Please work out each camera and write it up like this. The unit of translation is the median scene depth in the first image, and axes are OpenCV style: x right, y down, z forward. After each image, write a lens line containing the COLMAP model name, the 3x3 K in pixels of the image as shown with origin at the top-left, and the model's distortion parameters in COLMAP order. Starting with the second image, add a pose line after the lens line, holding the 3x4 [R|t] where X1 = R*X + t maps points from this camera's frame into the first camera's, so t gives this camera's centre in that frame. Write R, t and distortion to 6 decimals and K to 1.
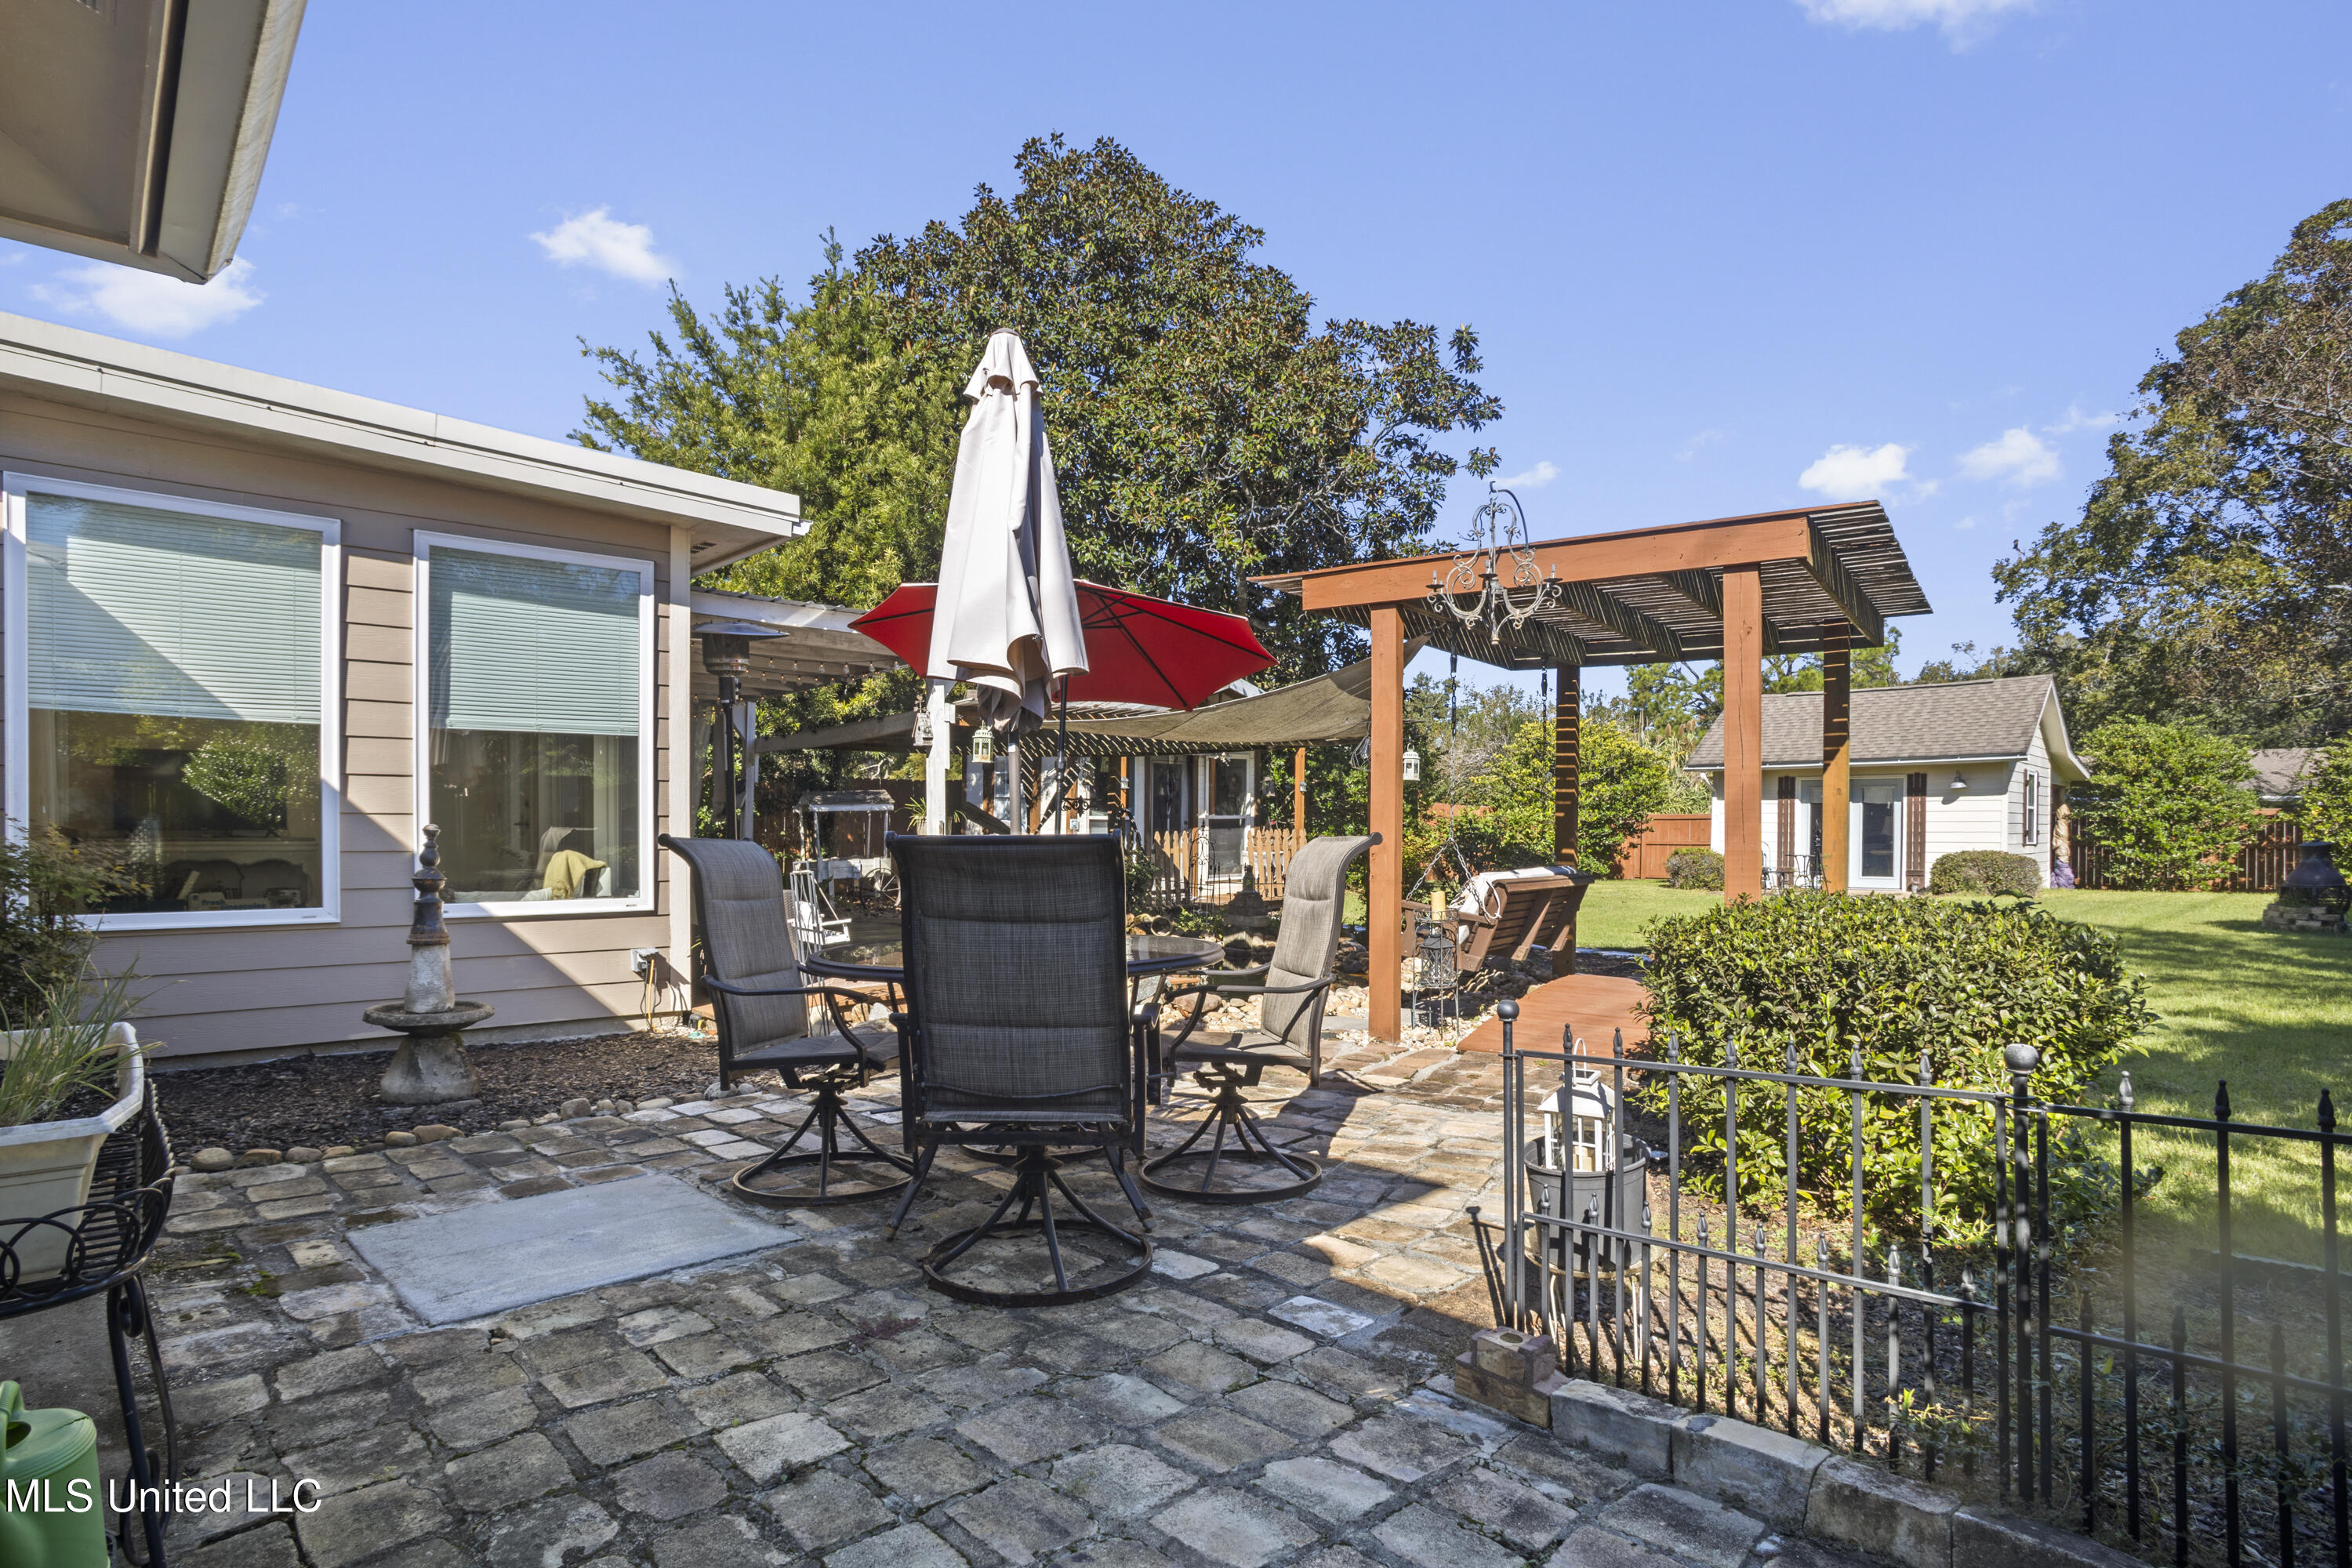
lens RADIAL K [[1221.7, 0, 1172.9], [0, 1221.7, 849.4], [0, 0, 1]] dist [-0.033040, 0.000401]
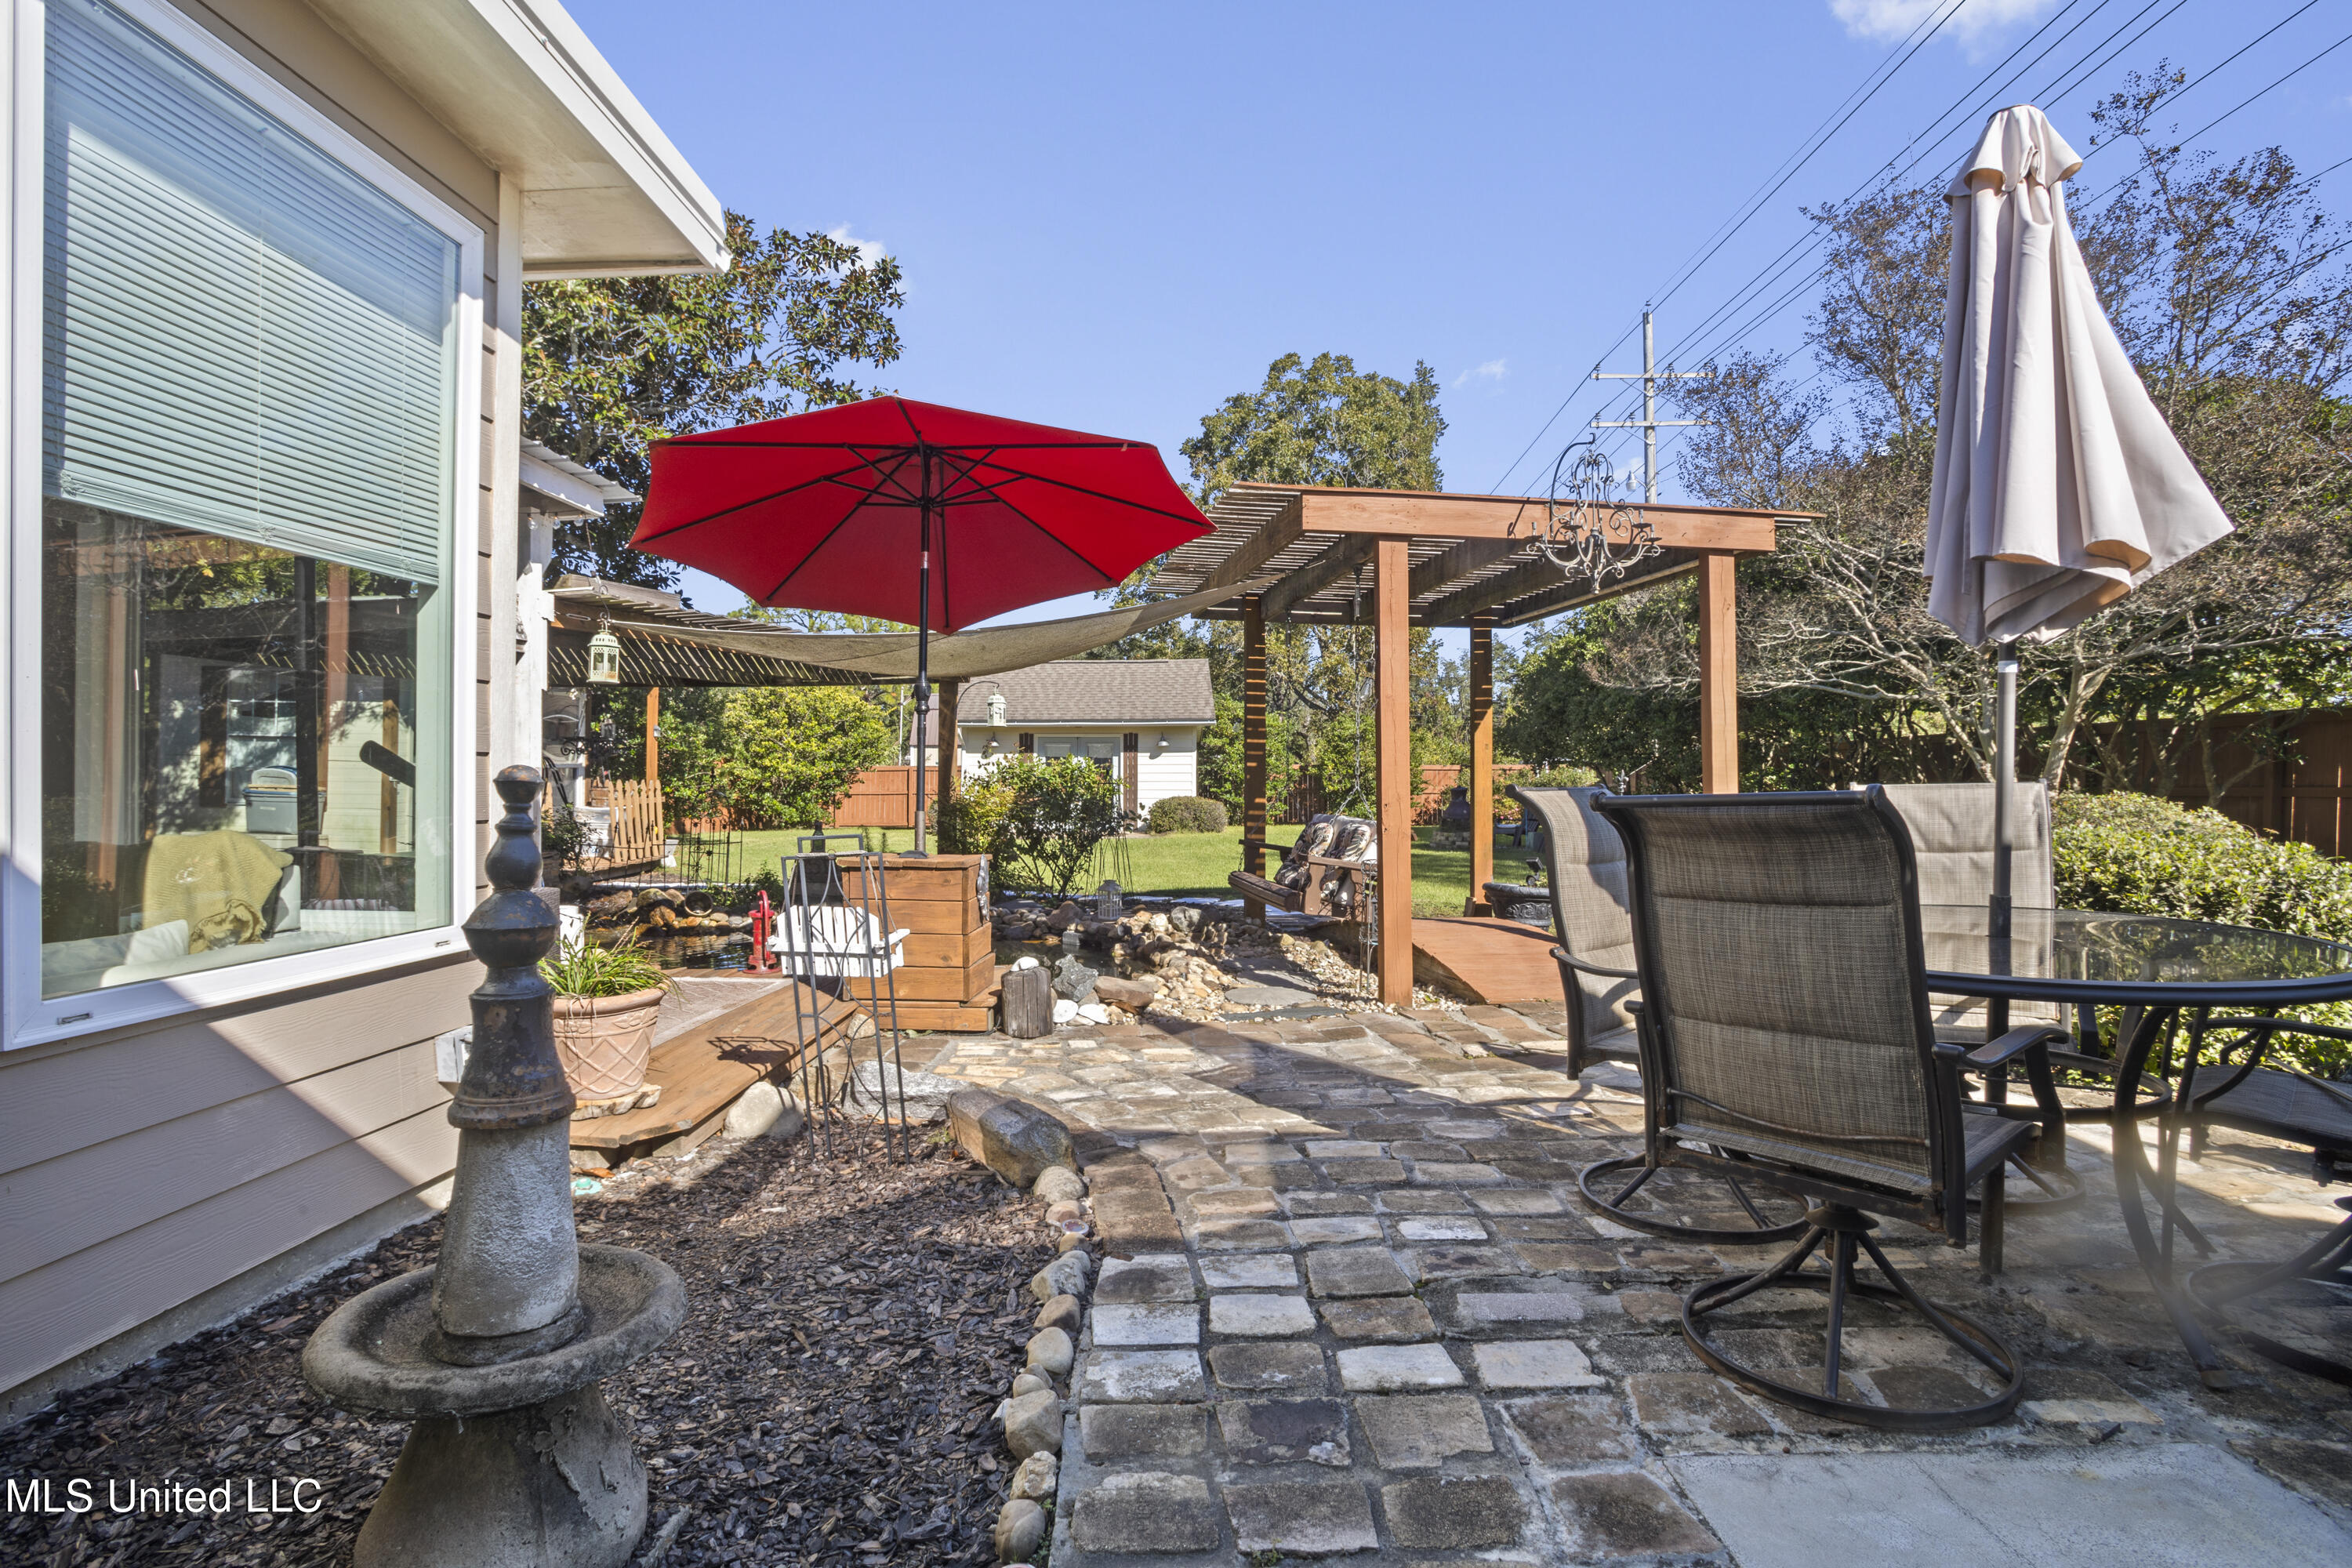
lens RADIAL K [[1155.4, 0, 1176.0], [0, 1155.4, 784.0], [0, 0, 1]] dist [-0.076108, 0.037113]
pose [[0.713104, -0.003642, 0.701048, -0.157540], [0.012895, 0.999885, -0.007923, -0.002557], [-0.700939, 0.014691, 0.713070, 0.141089]]
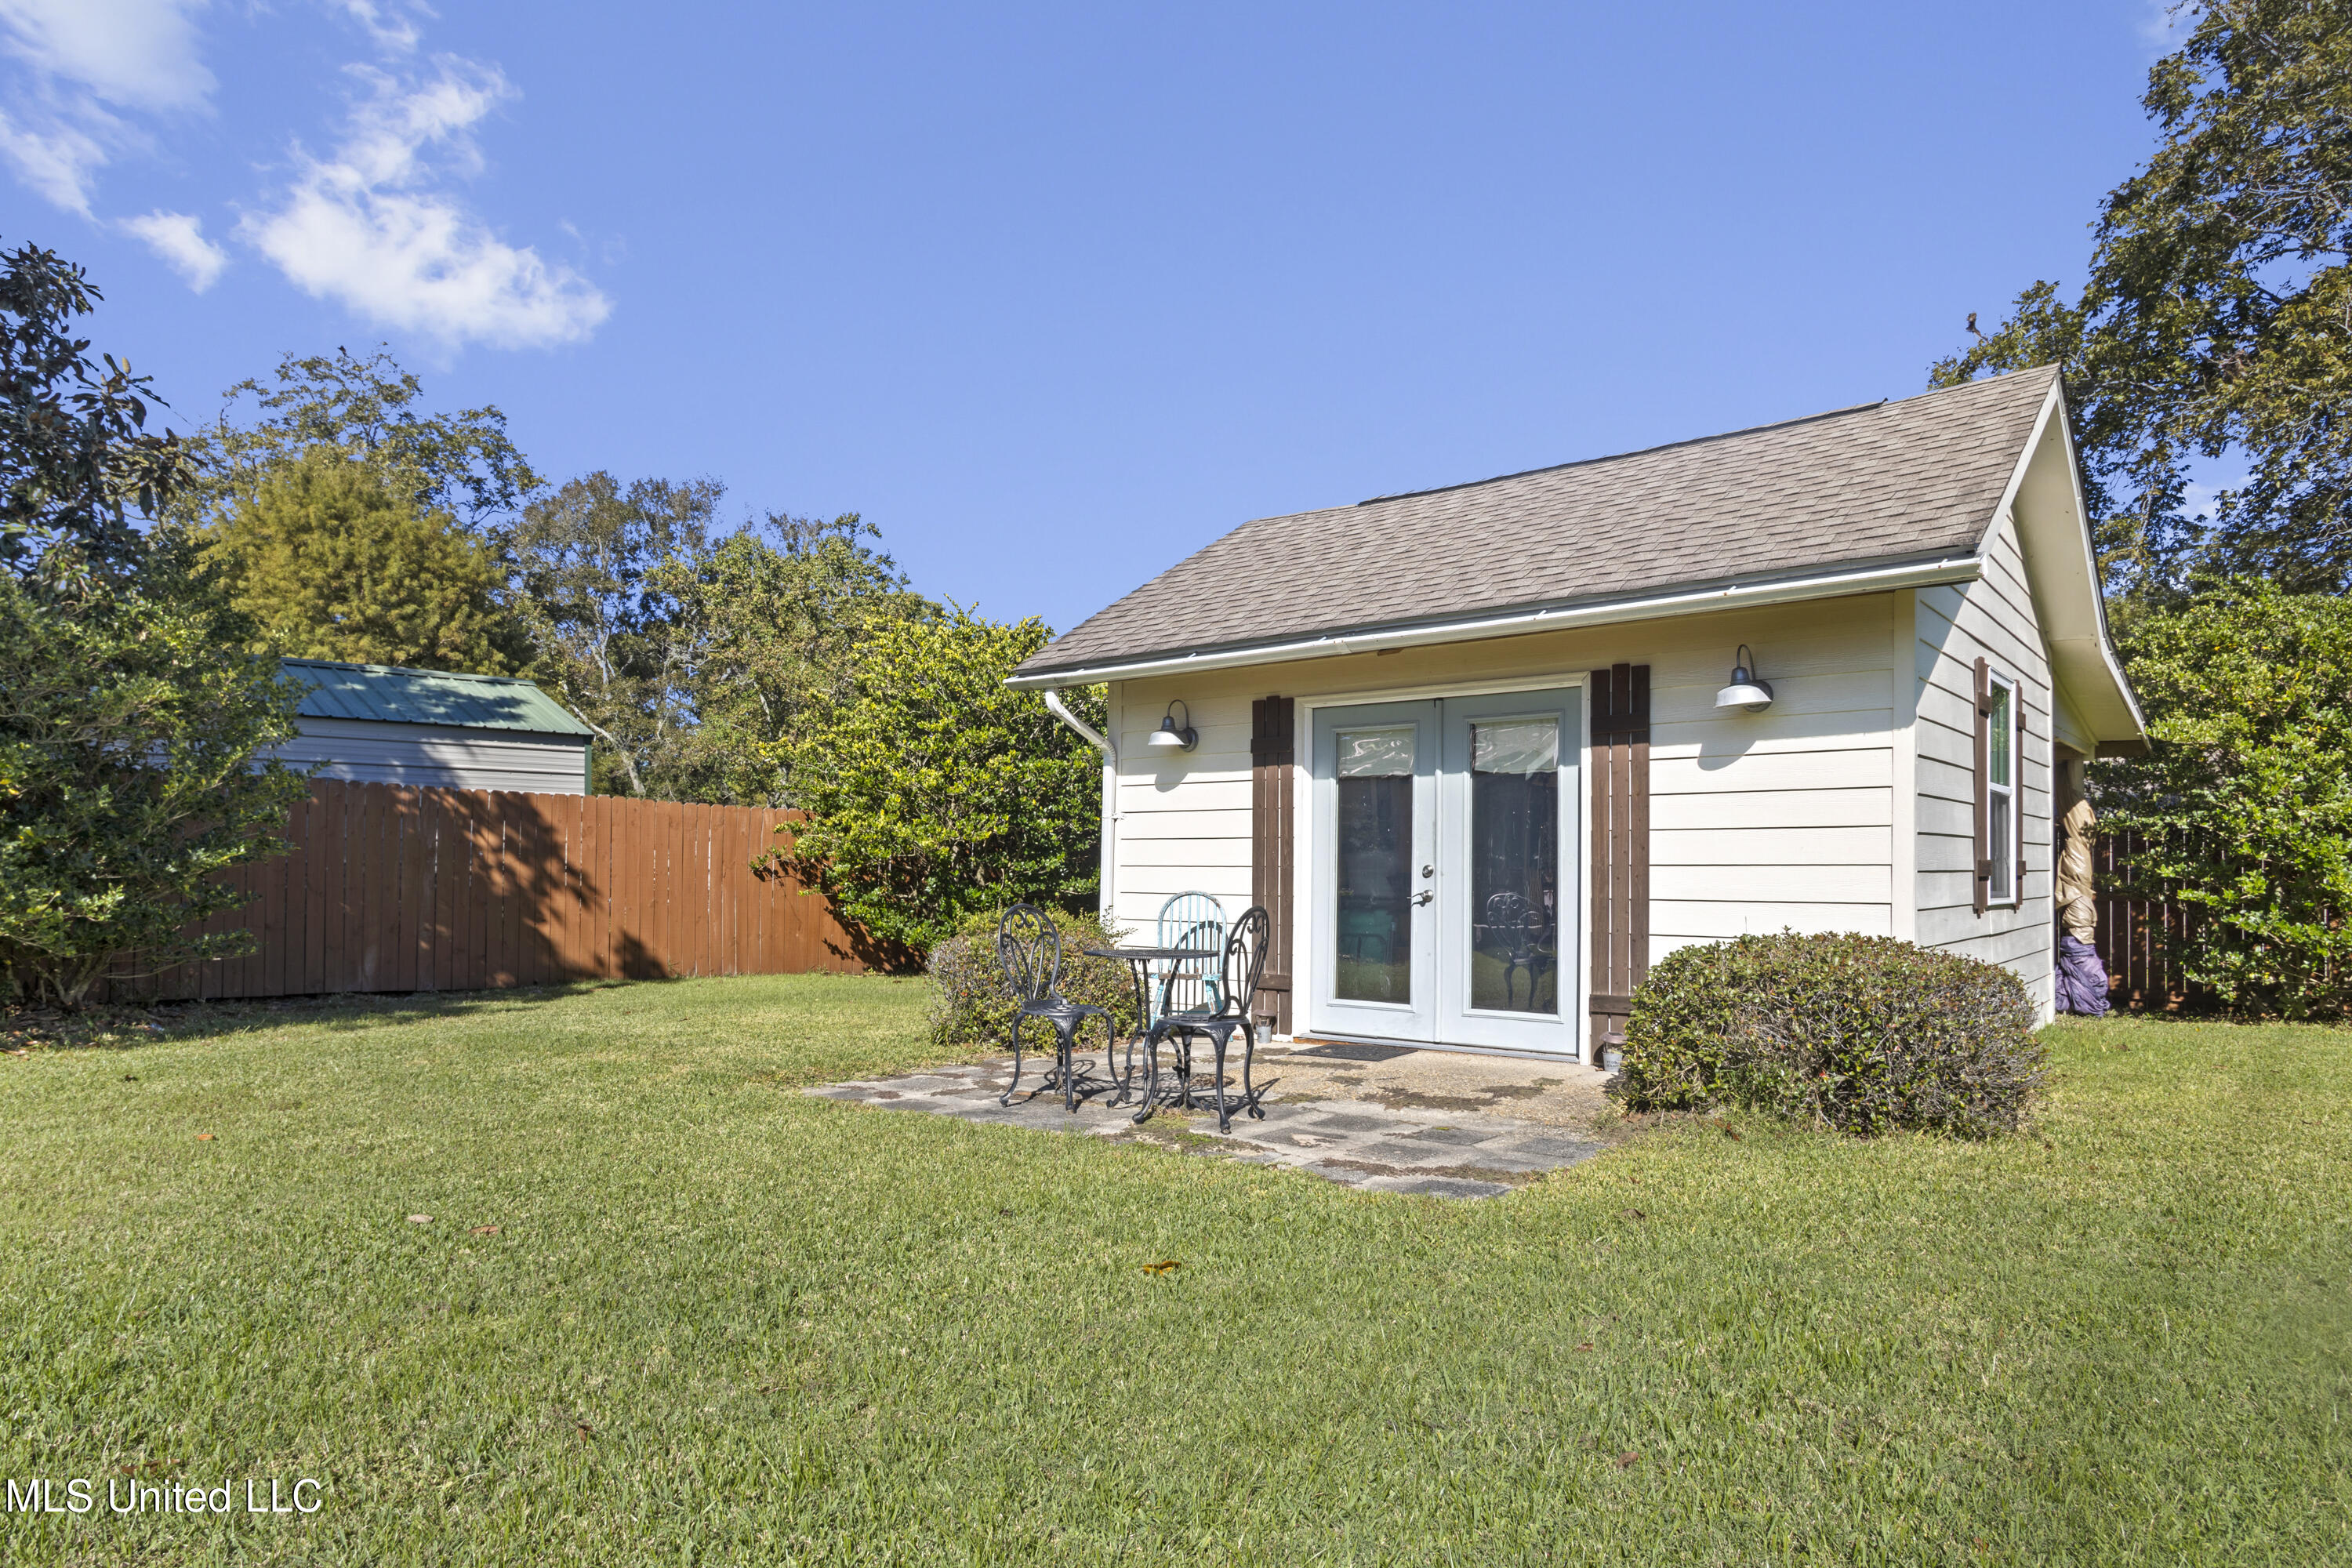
lens RADIAL K [[1384.4, 0, 1175.9], [0, 1384.4, 862.4], [0, 0, 1]] dist [-0.003213, -0.001462]
pose [[0.996663, 0.000828, 0.081620, 0.469626], [0.000767, 0.999809, -0.019508, -0.008601], [-0.081620, 0.019505, 0.996473, 0.656915]]
